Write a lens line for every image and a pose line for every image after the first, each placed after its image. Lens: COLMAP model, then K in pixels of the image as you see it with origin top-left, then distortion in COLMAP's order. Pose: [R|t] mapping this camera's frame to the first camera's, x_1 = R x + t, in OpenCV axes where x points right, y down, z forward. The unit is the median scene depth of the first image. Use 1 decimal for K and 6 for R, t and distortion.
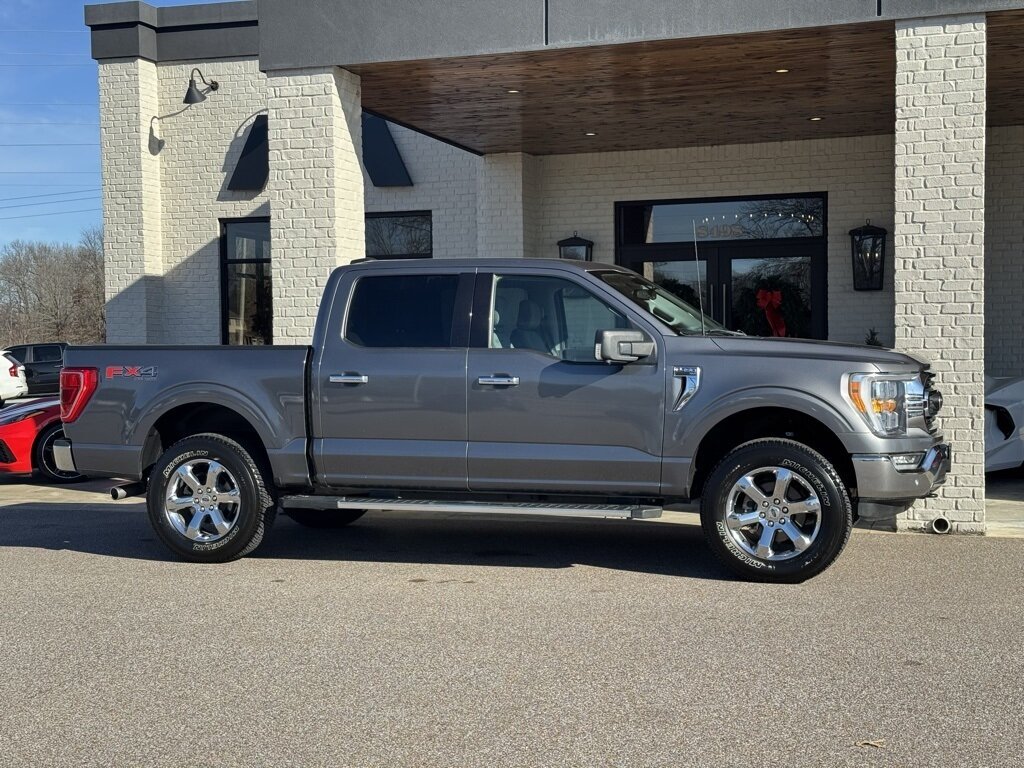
lens RADIAL K [[1408.4, 0, 510.4], [0, 1408.4, 381.5], [0, 0, 1]] dist [0.189588, -0.373325]
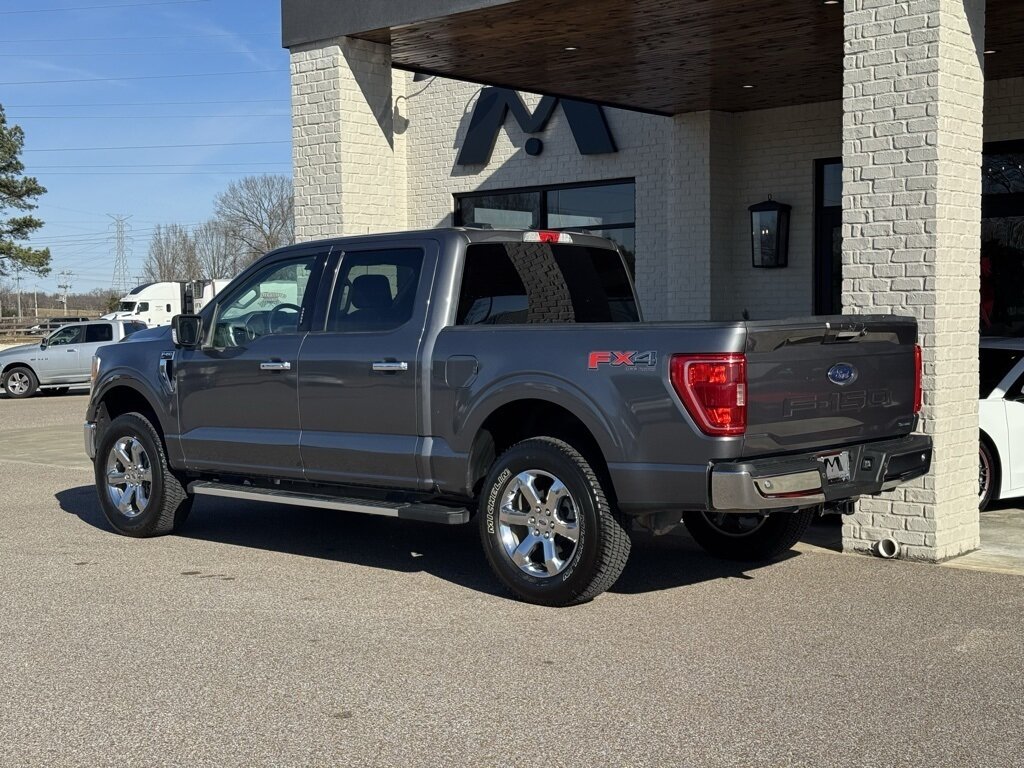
lens RADIAL K [[1408.2, 0, 512.0], [0, 1408.2, 384.0], [0, 0, 1]] dist [0.197427, -0.431404]
pose [[0.920630, 0.021149, -0.389862, 0.417977], [-0.011125, 0.999547, 0.027951, -0.014275], [0.390277, -0.021396, 0.920449, 0.159787]]
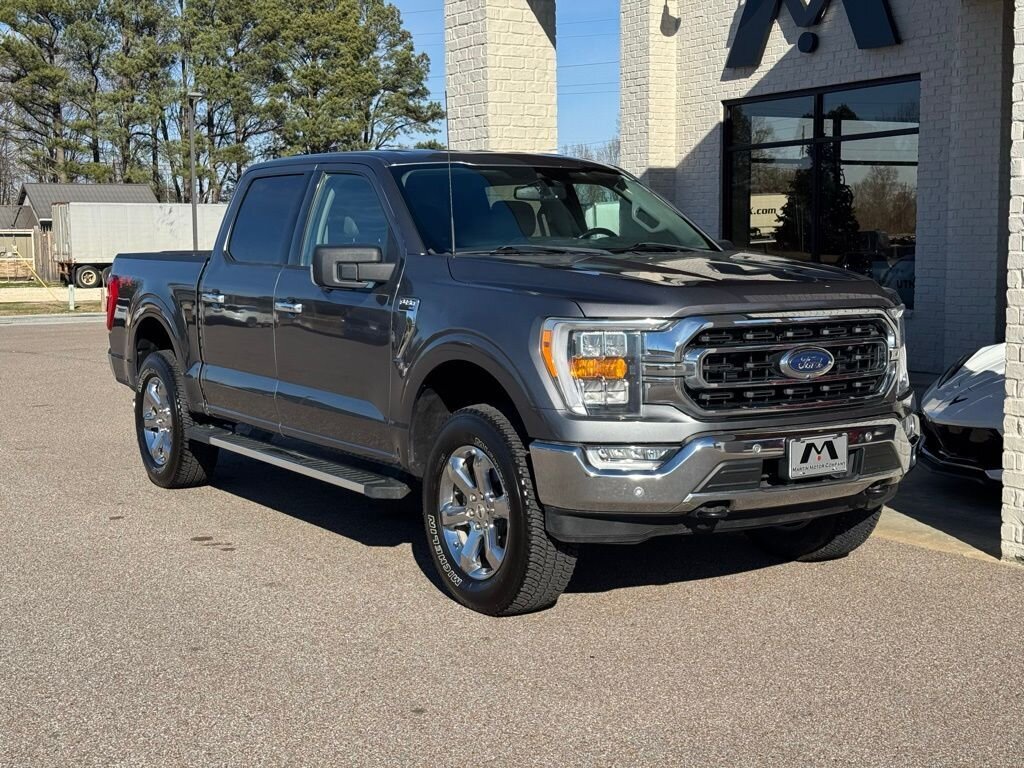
lens RADIAL K [[1408.2, 0, 512.0], [0, 1408.2, 384.0], [0, 0, 1]] dist [0.197427, -0.431404]
pose [[0.772704, 0.068460, -0.631064, 0.501871], [-0.015456, 0.995902, 0.089113, -0.025600], [0.634579, -0.059104, 0.770595, 0.378958]]
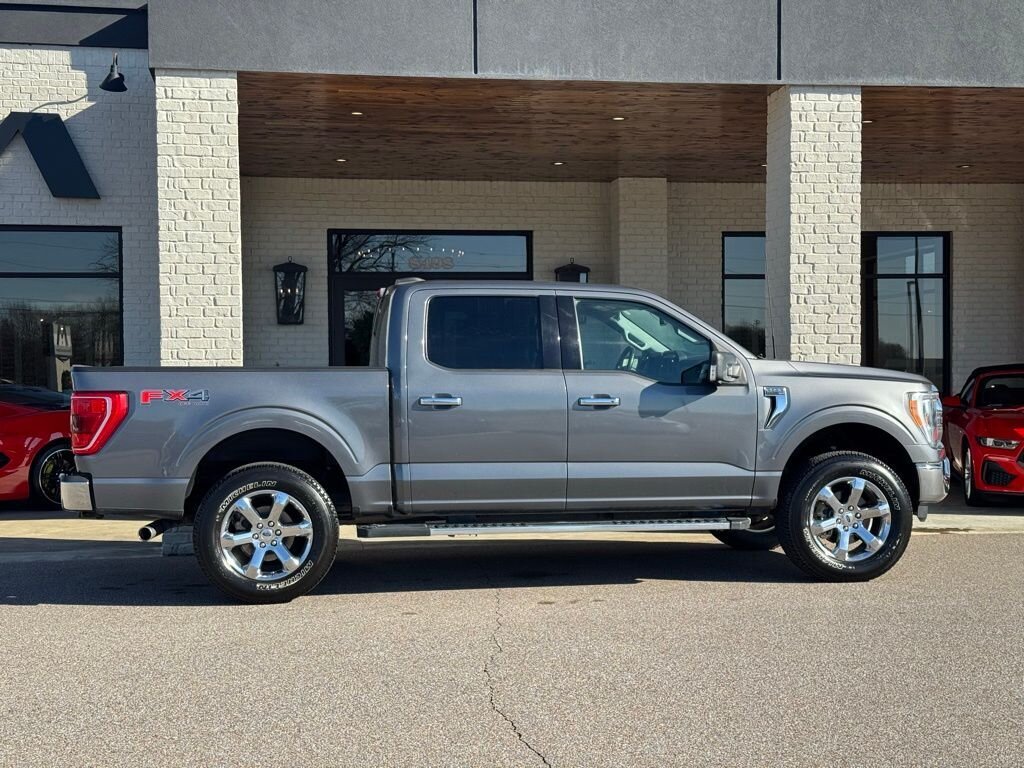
lens RADIAL K [[1408.4, 0, 510.4], [0, 1408.4, 381.5], [0, 0, 1]] dist [0.189588, -0.373325]
pose [[0.889575, 0.000491, 0.456788, -0.443507], [0.010790, 0.999698, -0.022088, 0.005634], [-0.456661, 0.024578, 0.889301, 0.100459]]
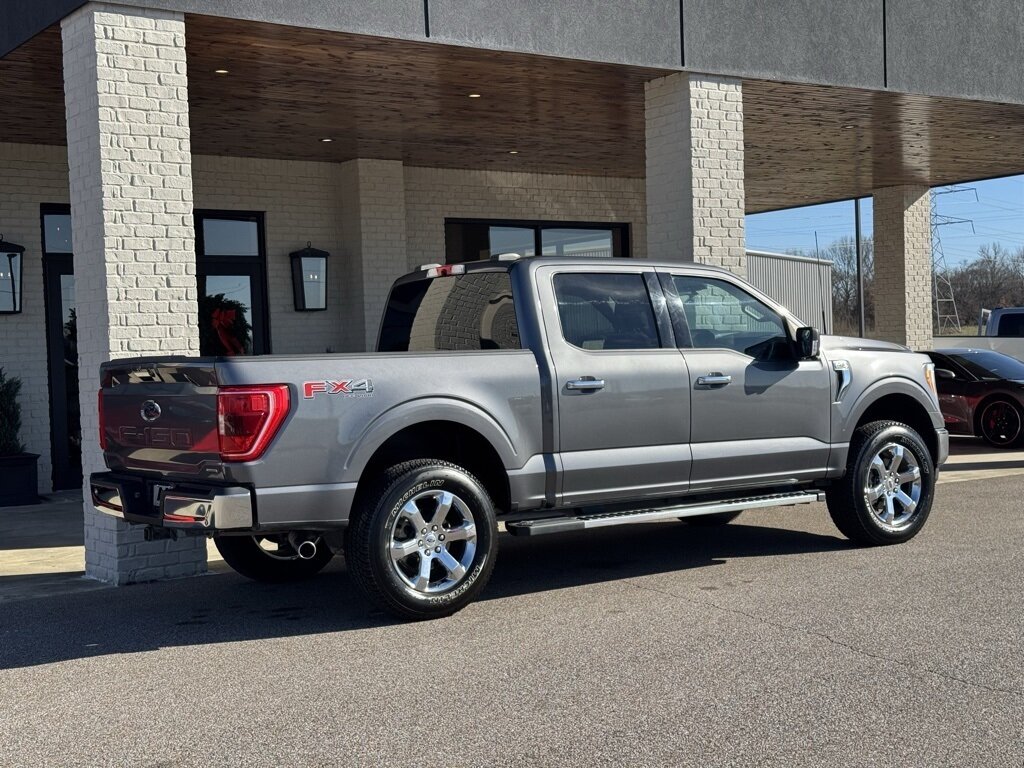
lens RADIAL K [[1408.4, 0, 510.4], [0, 1408.4, 381.5], [0, 0, 1]] dist [0.189588, -0.373325]
pose [[0.603824, -0.025719, 0.796702, -0.746642], [0.049298, 0.998771, -0.005121, -0.001317], [-0.795591, 0.042369, 0.604350, 0.423486]]
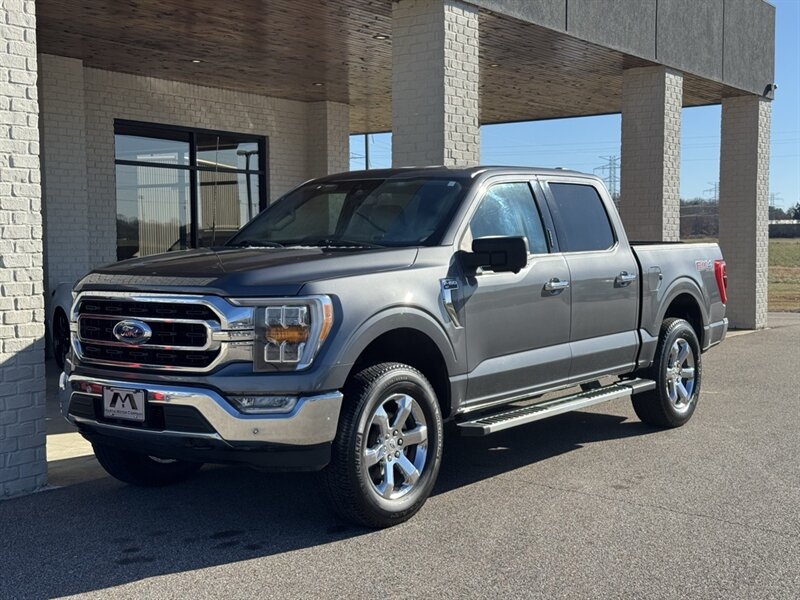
lens RADIAL K [[1100.1, 0, 400.0], [0, 1100.1, 300.0], [0, 0, 1]] dist [0.197427, -0.431404]
pose [[0.290587, -0.040579, 0.955988, -0.694975], [0.029658, 0.999002, 0.033390, -0.016819], [-0.956389, 0.018650, 0.291500, 0.751034]]
